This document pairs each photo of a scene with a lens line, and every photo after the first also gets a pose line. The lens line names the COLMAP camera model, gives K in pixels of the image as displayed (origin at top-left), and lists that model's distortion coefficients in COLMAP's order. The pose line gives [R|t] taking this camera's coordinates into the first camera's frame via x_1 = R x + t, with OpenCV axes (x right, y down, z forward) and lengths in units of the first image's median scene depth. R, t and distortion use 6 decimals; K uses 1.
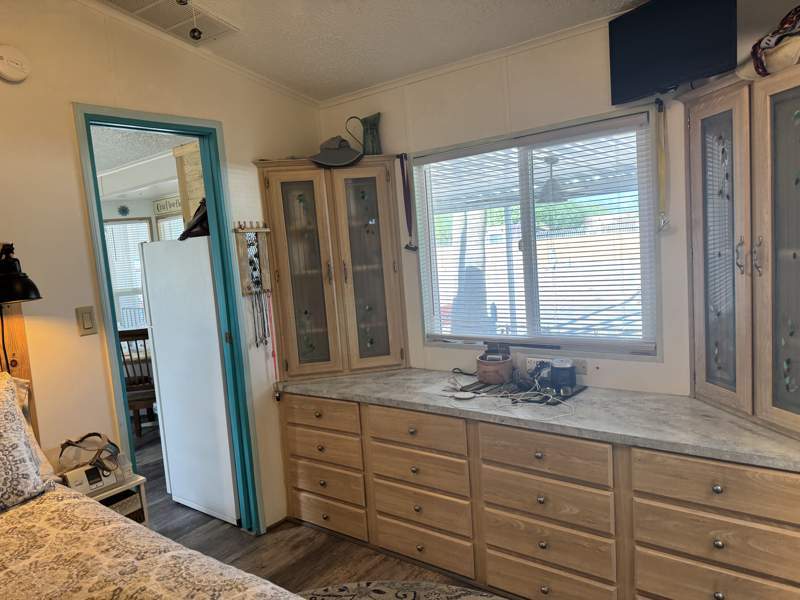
lens RADIAL K [[567.4, 0, 402.8], [0, 567.4, 299.0], [0, 0, 1]] dist [0.070148, -0.084992]
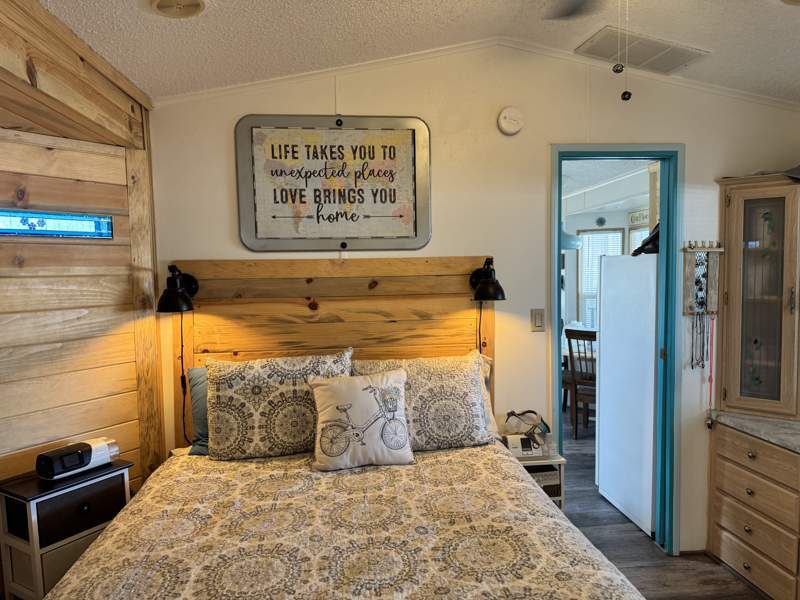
lens RADIAL K [[567.4, 0, 405.9], [0, 567.4, 299.3], [0, 0, 1]] dist [0.085078, -0.090931]
pose [[0.697559, 0.108053, -0.708334, 0.091456], [-0.112063, 0.992851, 0.041097, -0.019959], [0.707710, 0.050710, 0.704680, -0.056163]]
